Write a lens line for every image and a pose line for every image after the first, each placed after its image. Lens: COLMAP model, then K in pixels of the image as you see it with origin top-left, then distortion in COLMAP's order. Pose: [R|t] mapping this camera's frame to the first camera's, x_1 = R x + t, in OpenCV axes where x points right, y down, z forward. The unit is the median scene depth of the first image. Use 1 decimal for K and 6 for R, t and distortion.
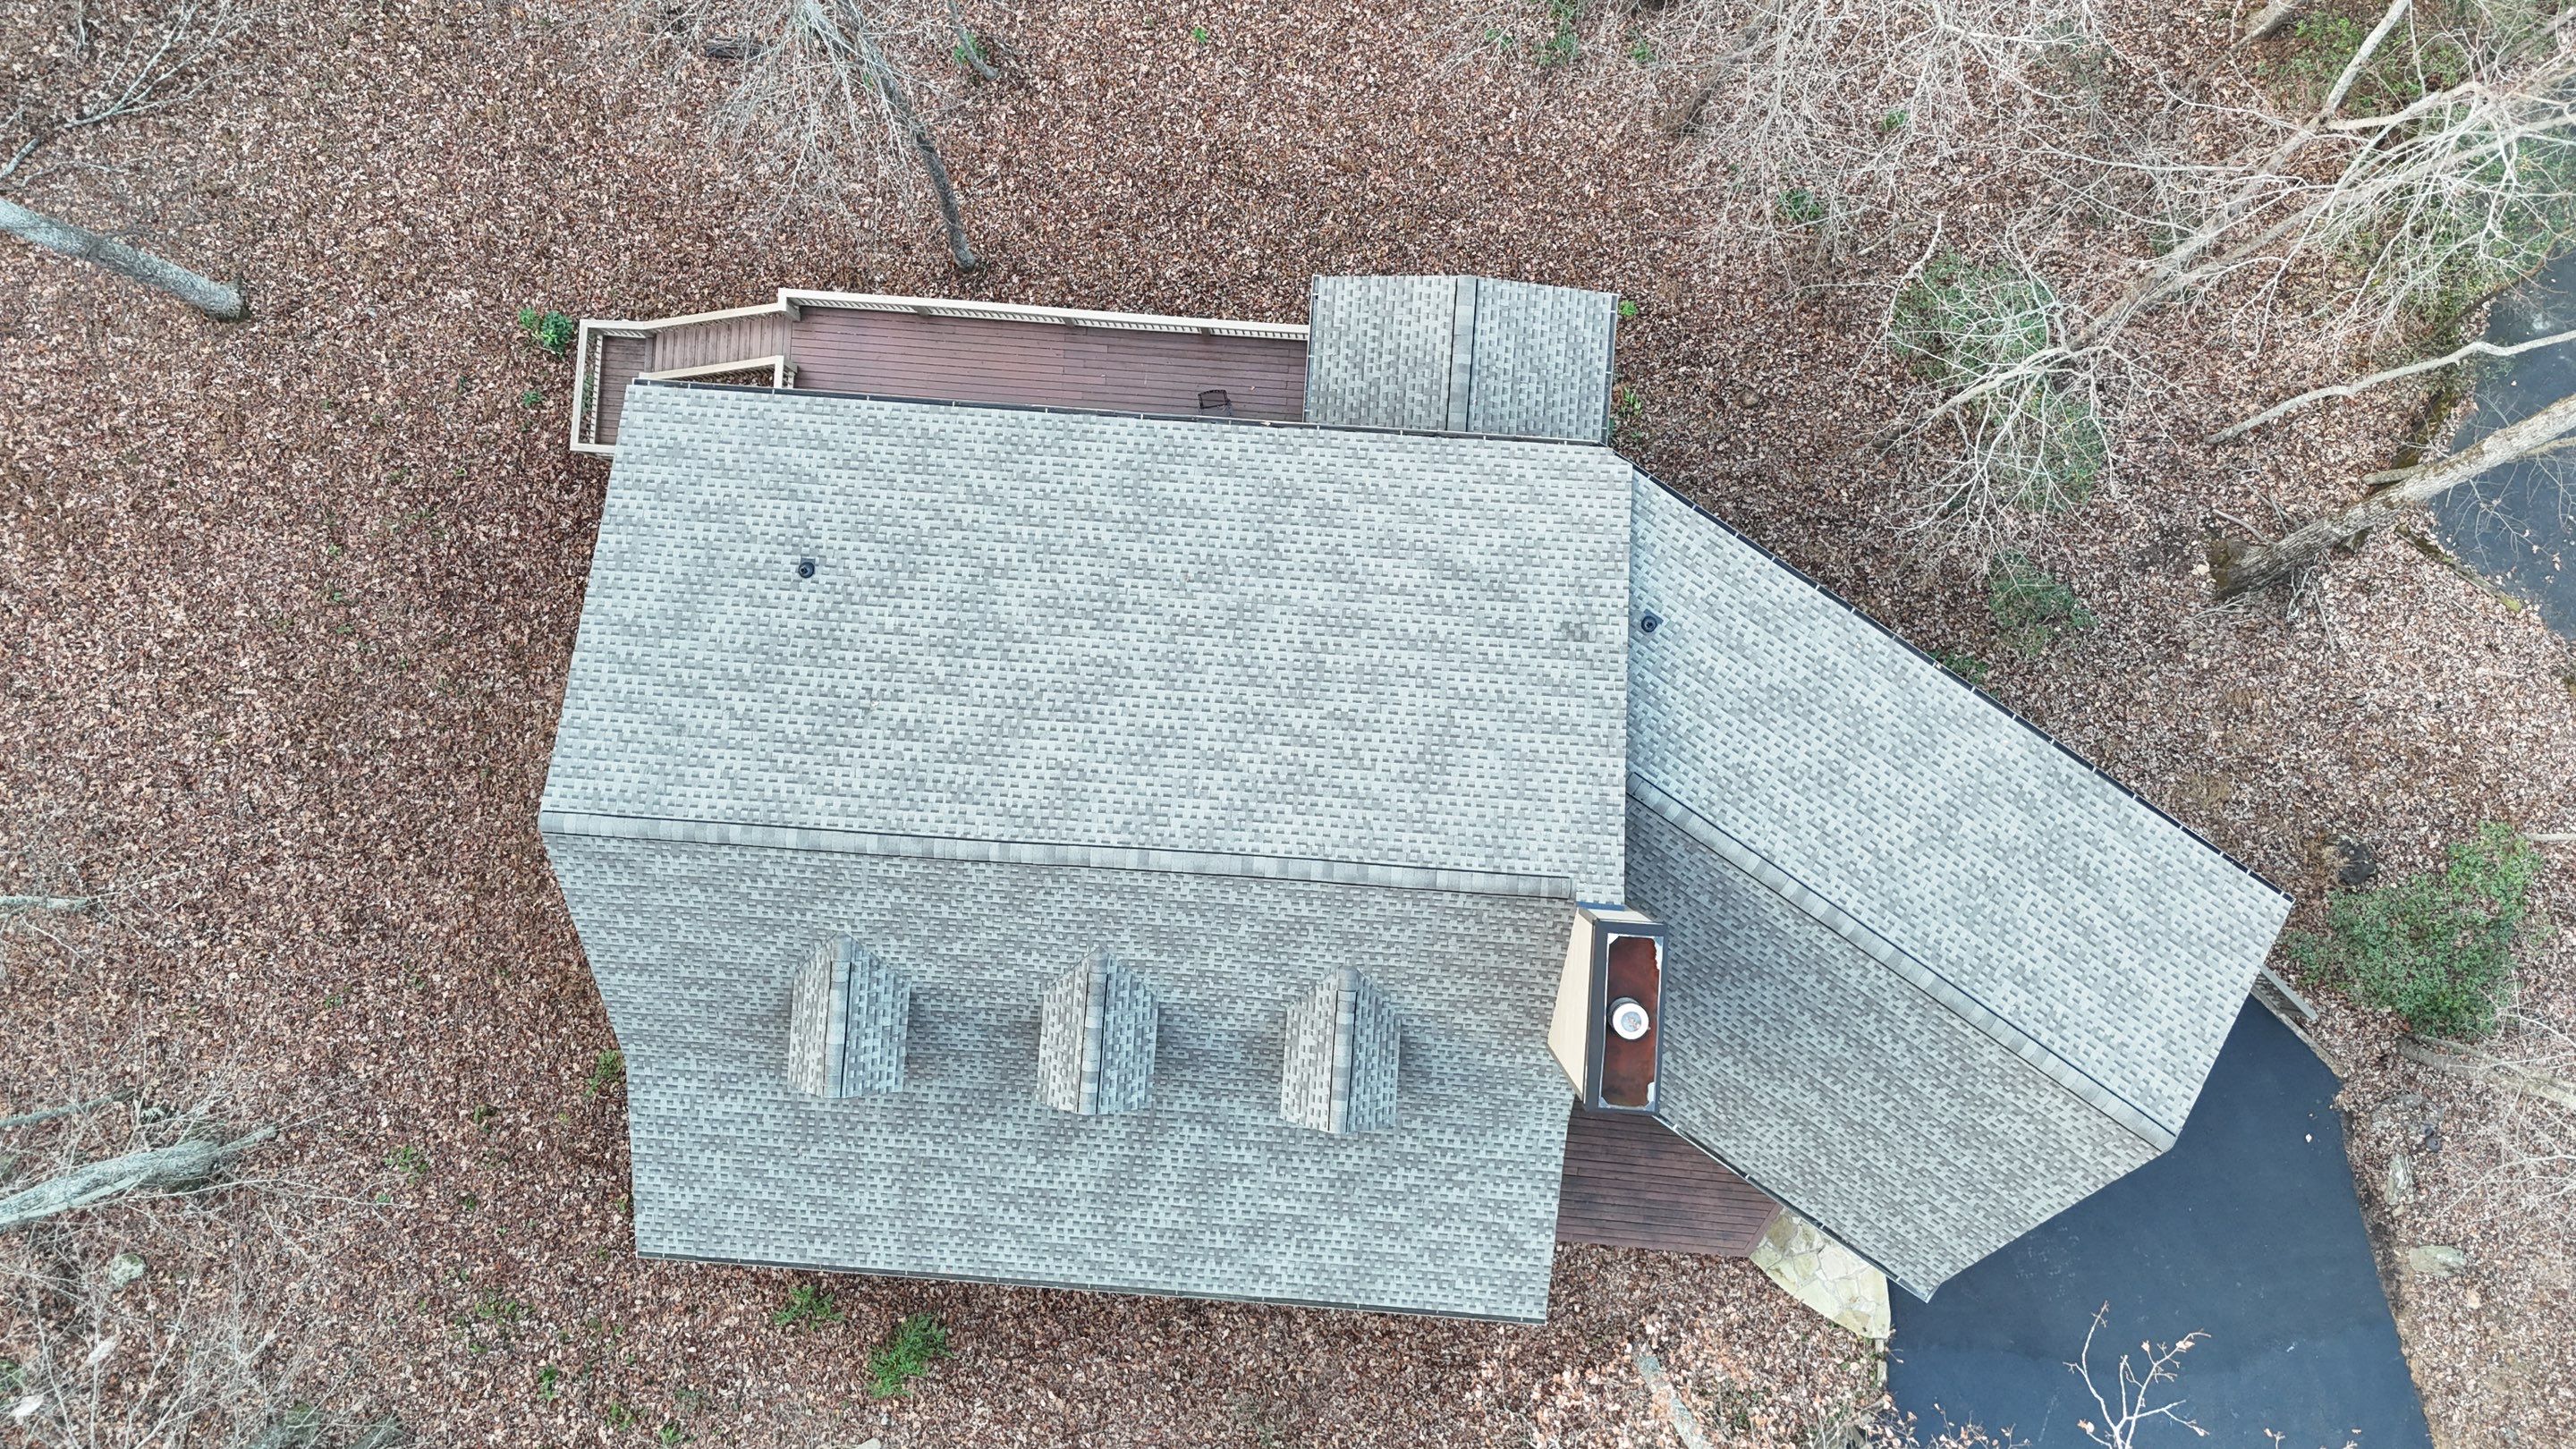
lens RADIAL K [[1881.5, 0, 1297.4], [0, 1881.5, 730.6], [0, 0, 1]] dist [0.084843, -0.091524]
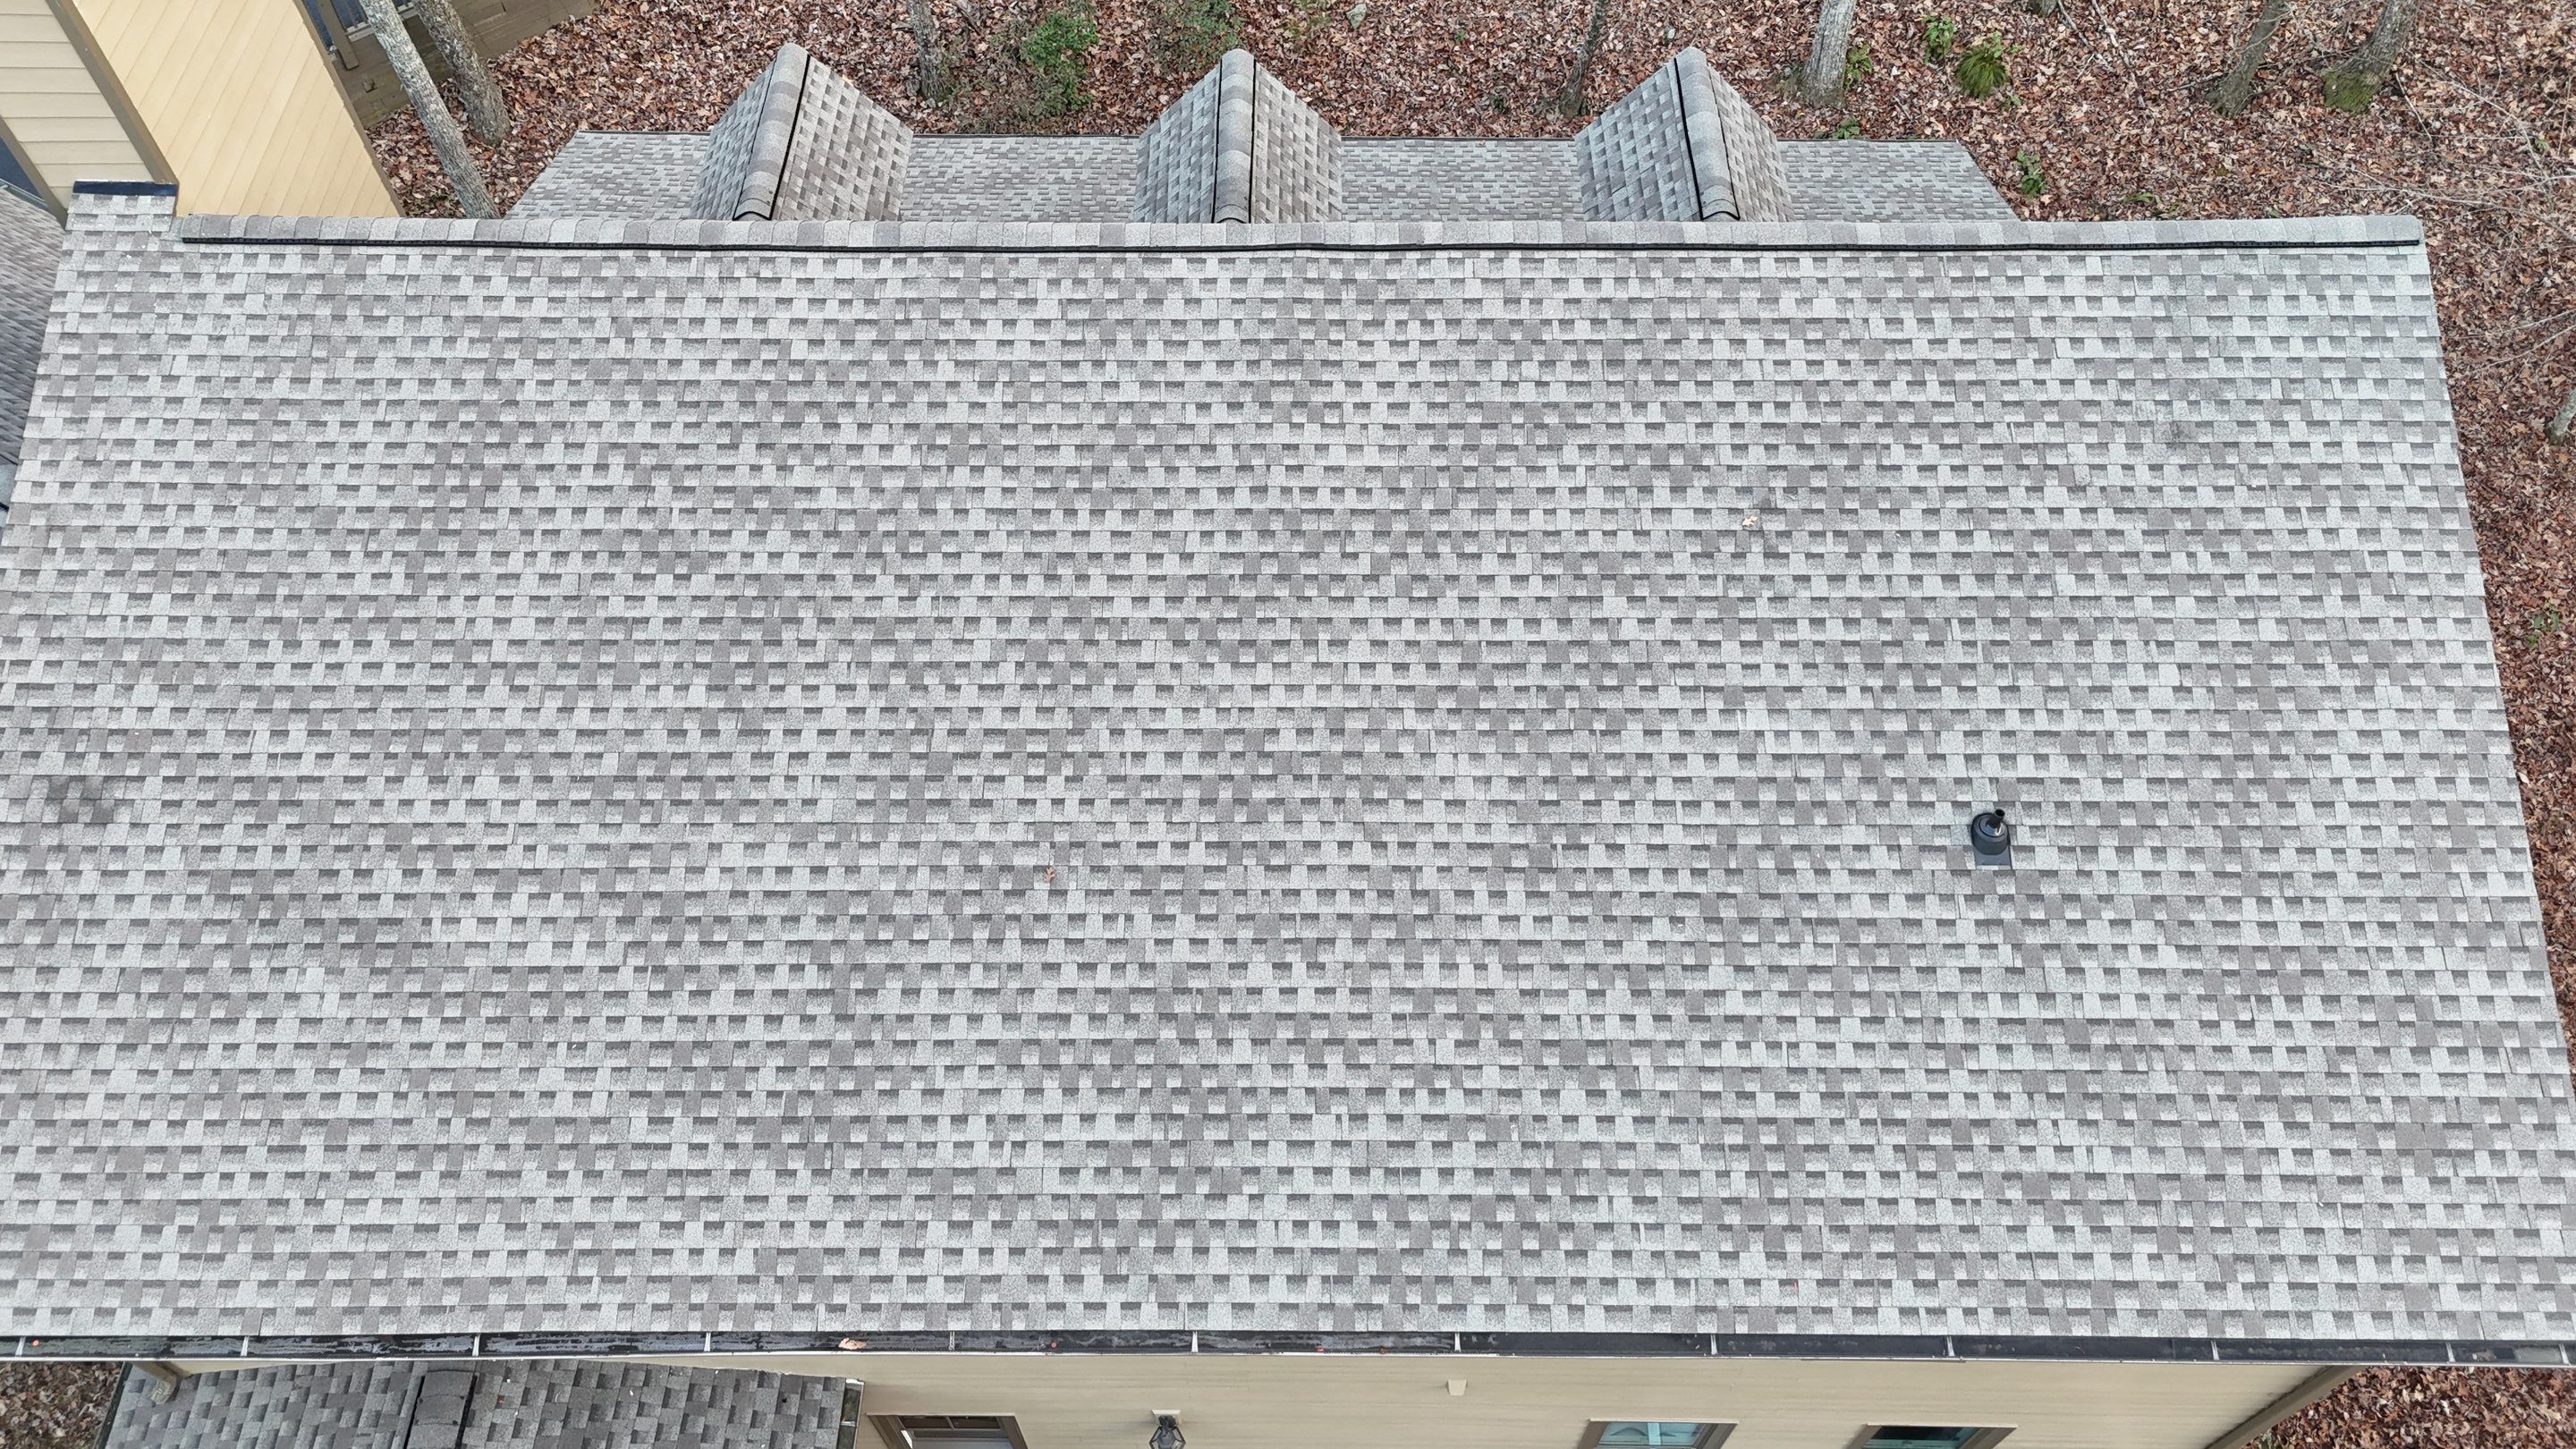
lens RADIAL K [[1881.5, 0, 1297.4], [0, 1881.5, 730.6], [0, 0, 1]] dist [0.084843, -0.091524]
pose [[-0.997951, 0.058270, -0.026444, -0.103008], [-0.062933, -0.818937, 0.570423, -0.289936], [0.011583, 0.570918, 0.820926, 0.655924]]
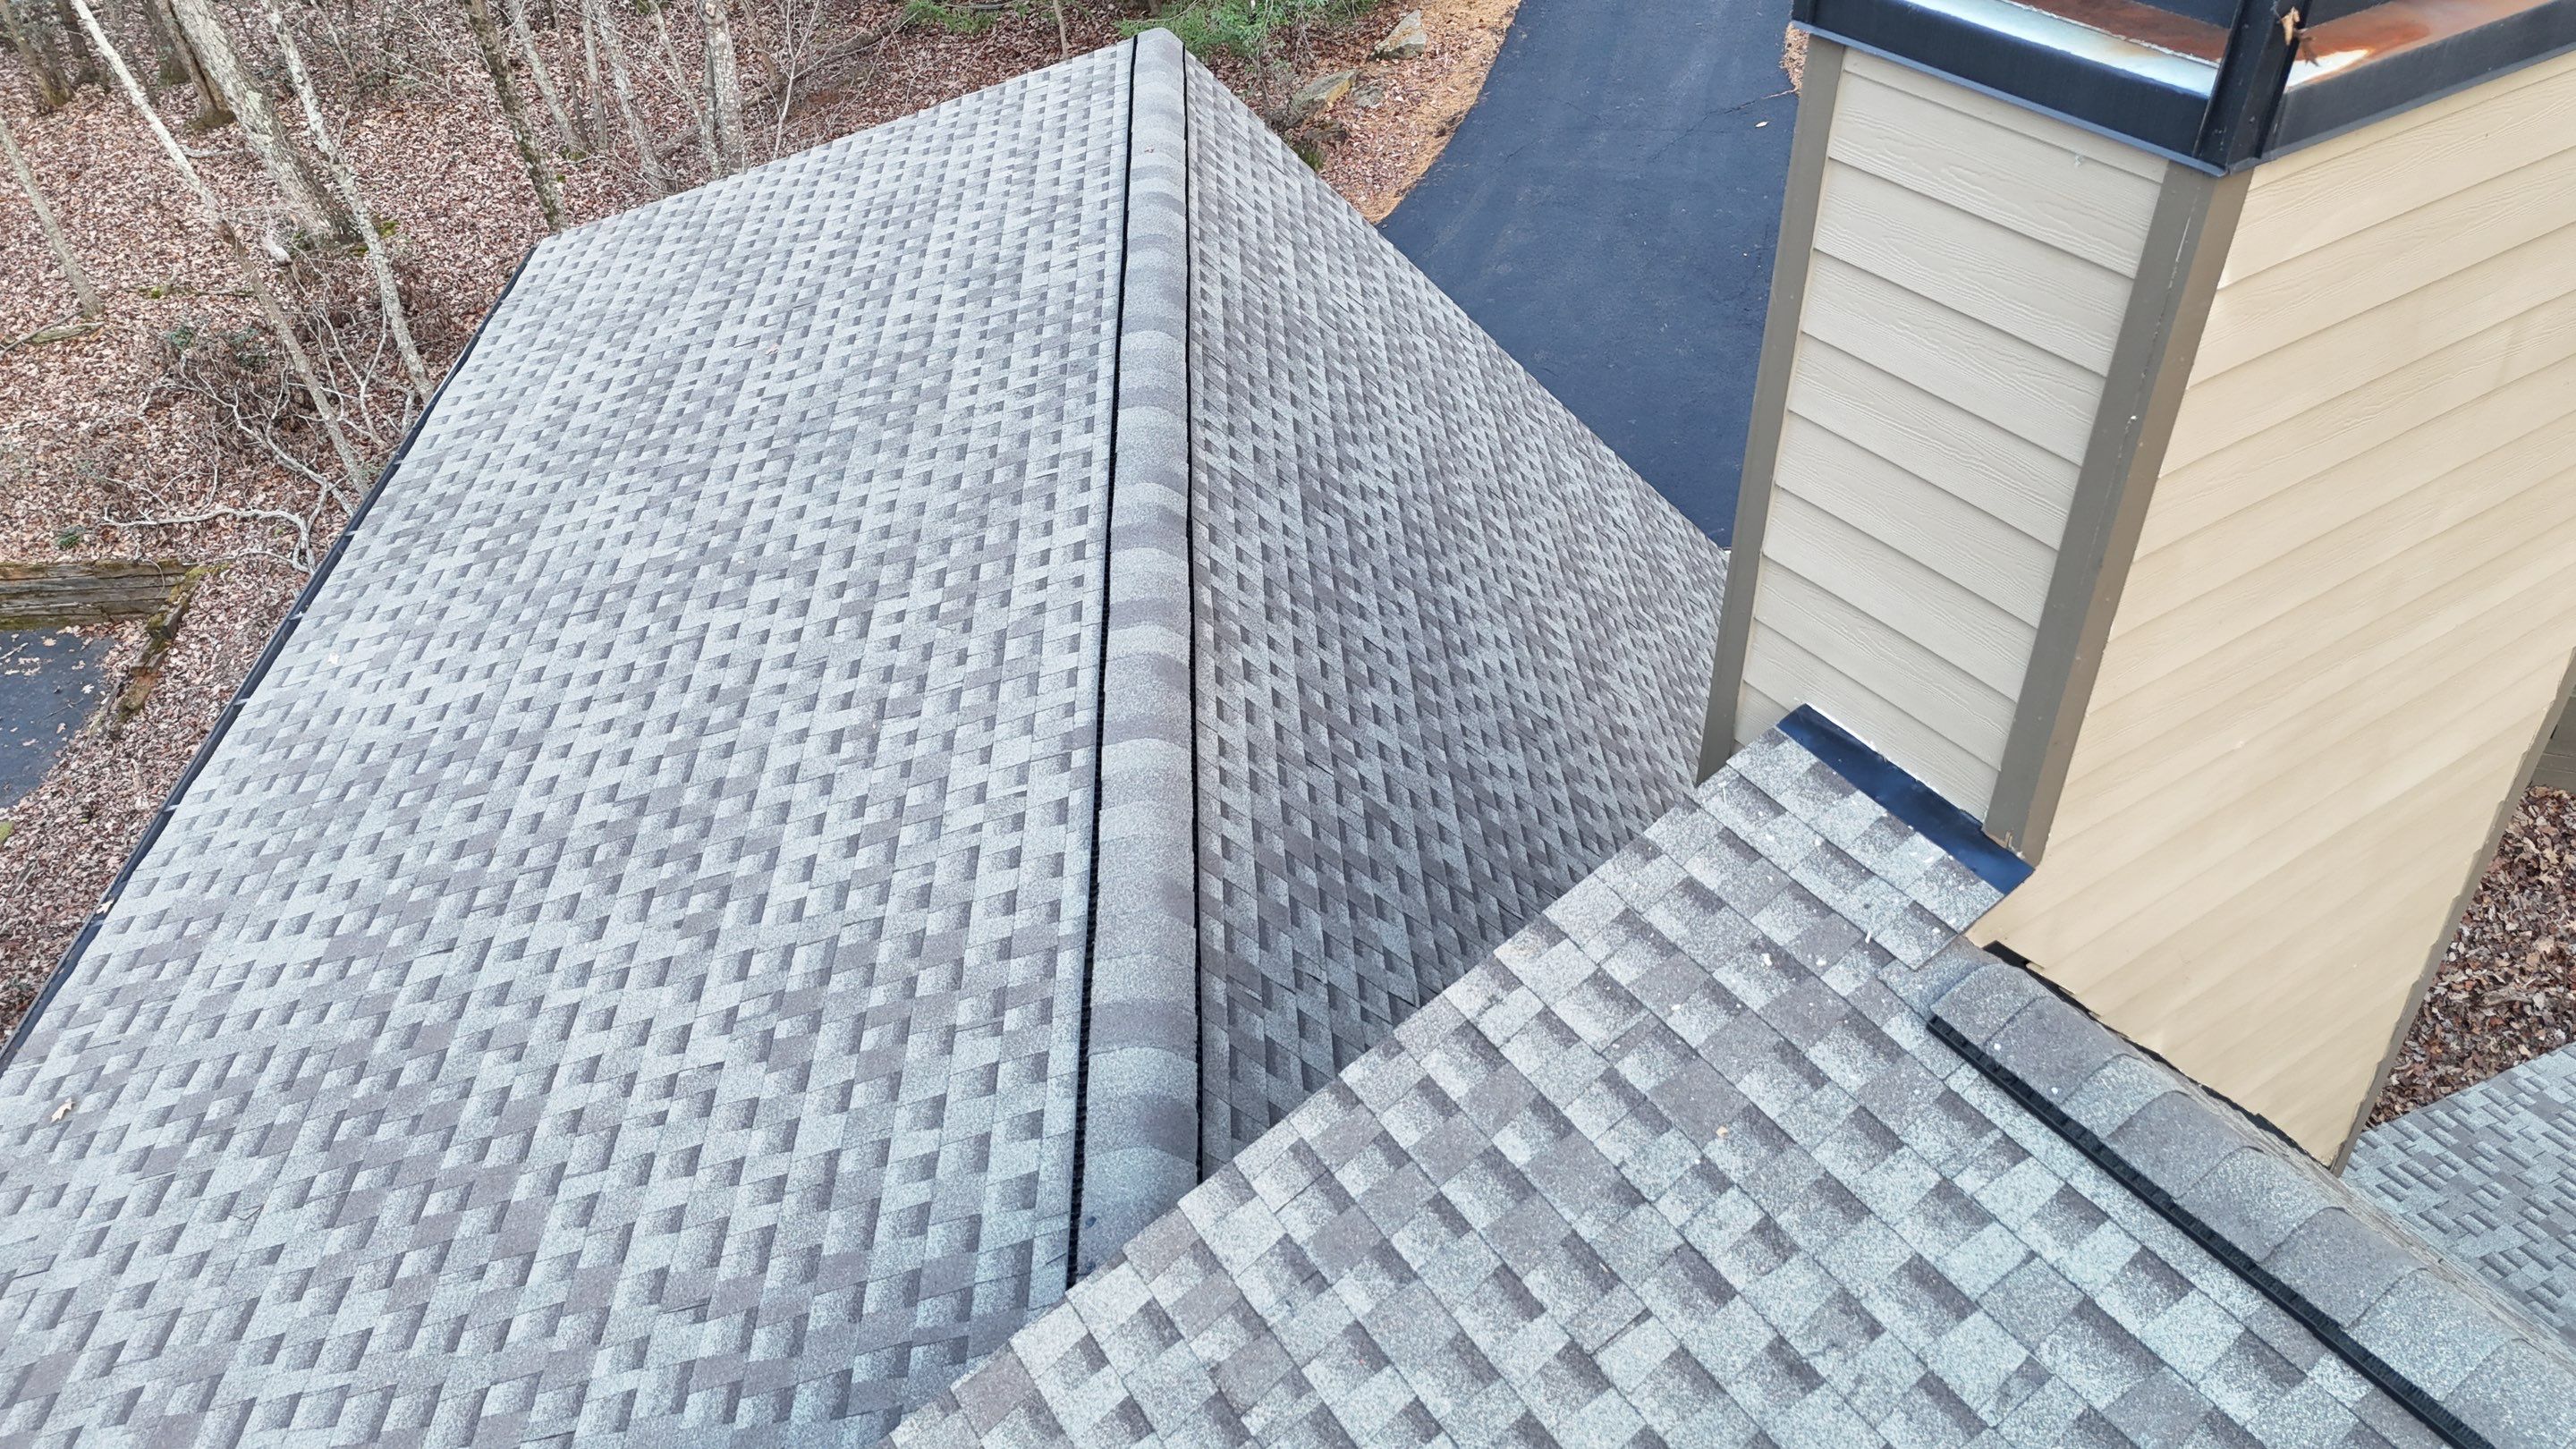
lens RADIAL K [[1881.5, 0, 1297.4], [0, 1881.5, 730.6], [0, 0, 1]] dist [0.084843, -0.091524]
pose [[-0.599140, -0.466688, 0.650564, 0.085805], [0.800049, -0.380303, 0.463995, -0.016890], [0.030870, 0.798481, 0.601228, 0.854606]]
